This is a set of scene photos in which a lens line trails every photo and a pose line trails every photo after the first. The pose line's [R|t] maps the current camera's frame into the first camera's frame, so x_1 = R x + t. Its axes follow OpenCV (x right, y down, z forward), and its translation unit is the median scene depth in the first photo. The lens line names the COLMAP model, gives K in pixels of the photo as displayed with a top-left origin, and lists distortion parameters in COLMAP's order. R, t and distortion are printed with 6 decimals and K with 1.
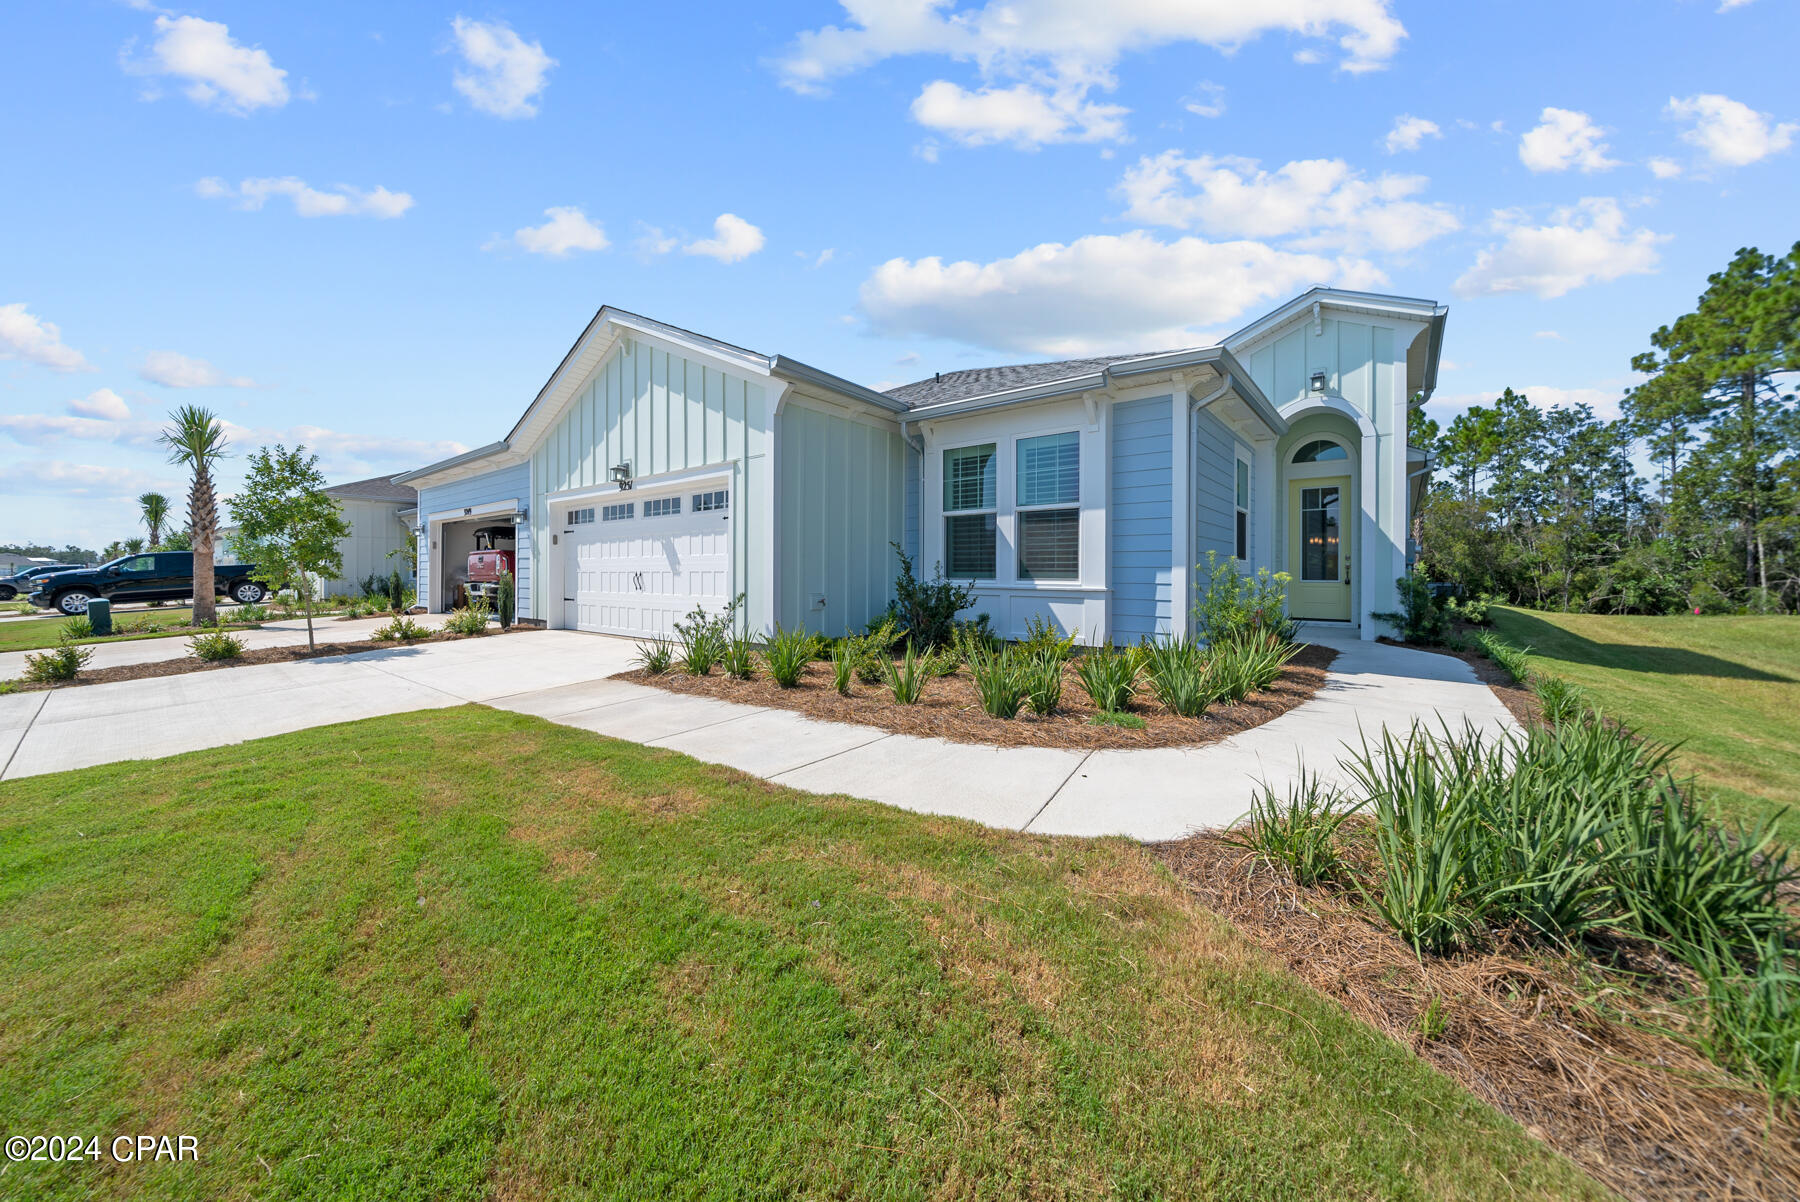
lens RADIAL K [[642.0, 0, 898.8], [0, 642.0, 565.7], [0, 0, 1]] dist [-0.000855, -0.000051]
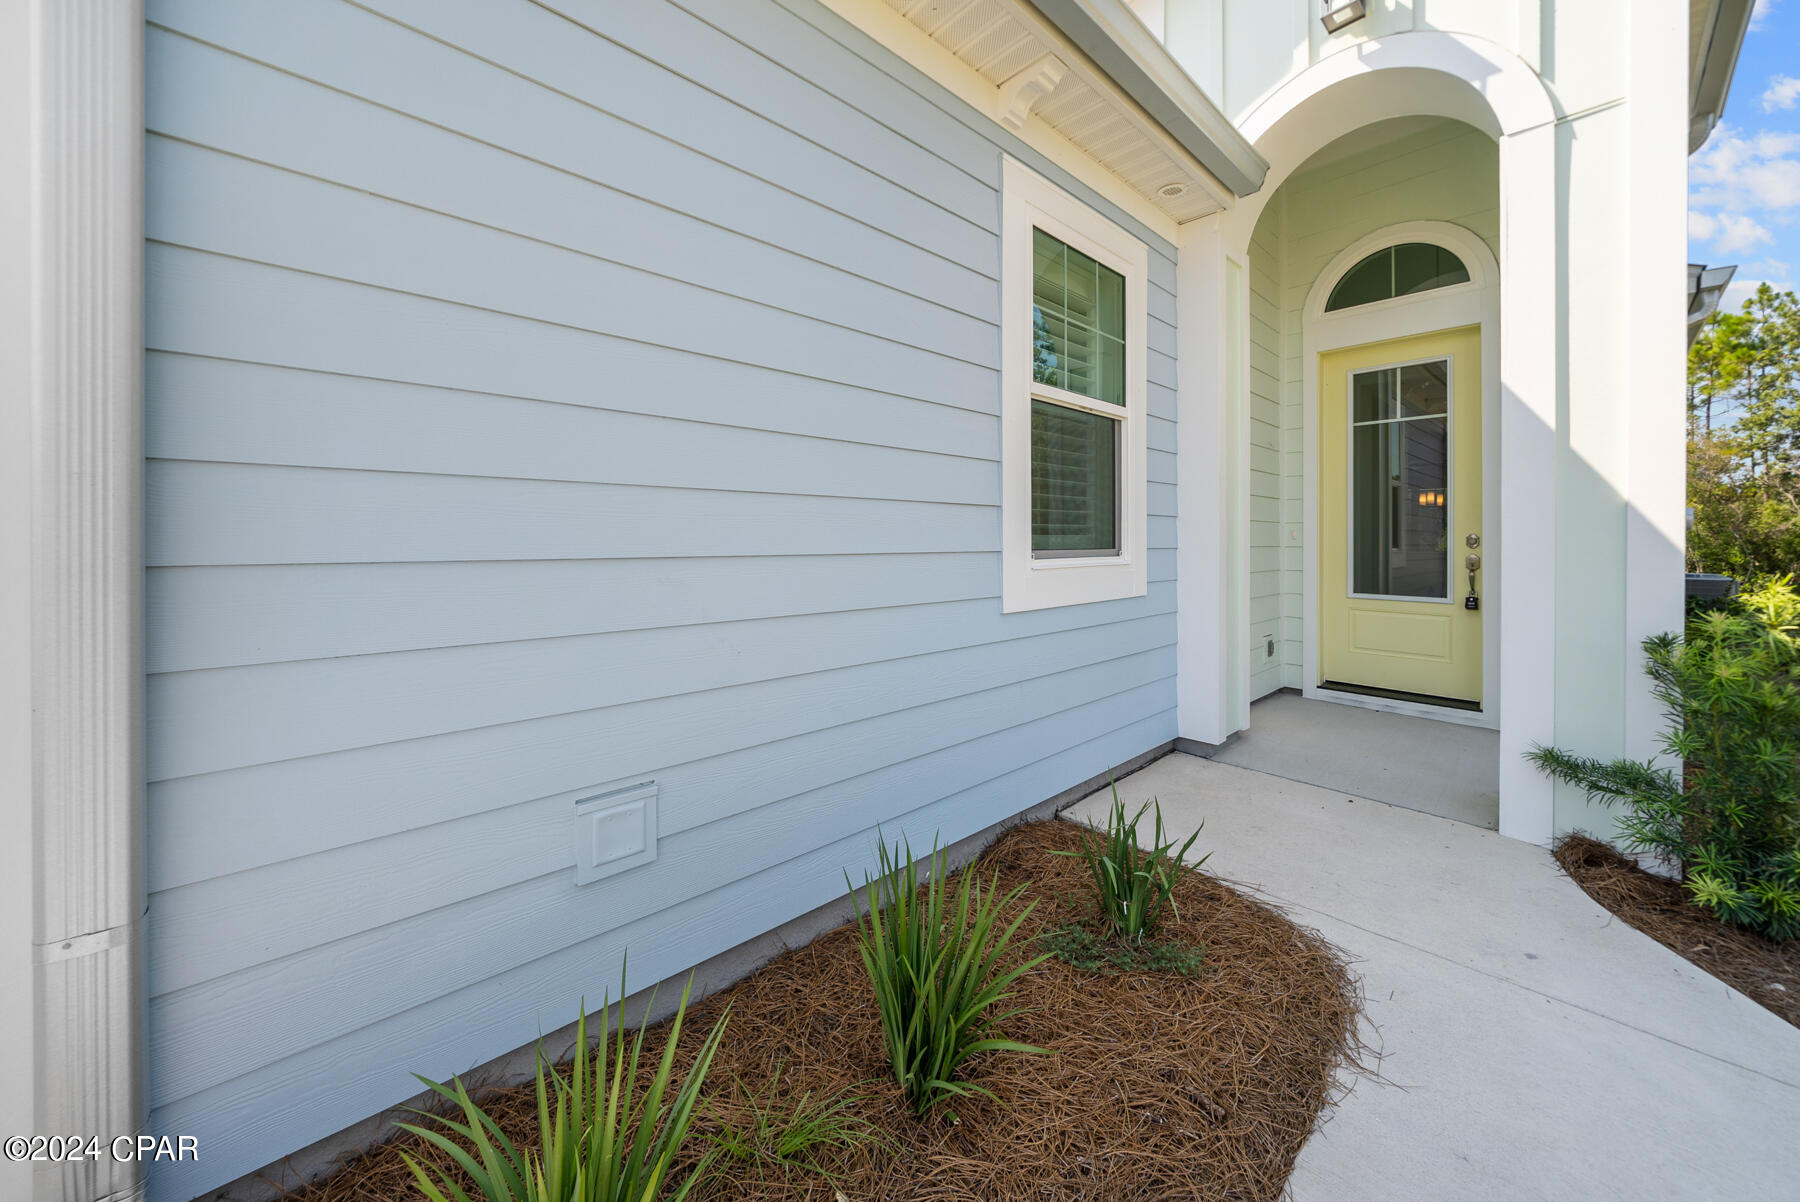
lens RADIAL K [[649.1, 0, 895.2], [0, 649.1, 524.0], [0, 0, 1]] dist [-0.001950, -0.000223]
pose [[0.988206, 0.000359, -0.153130, 0.414346], [-0.001107, 0.999988, -0.004799, -0.020173], [0.153126, 0.004912, 0.988194, 0.559004]]
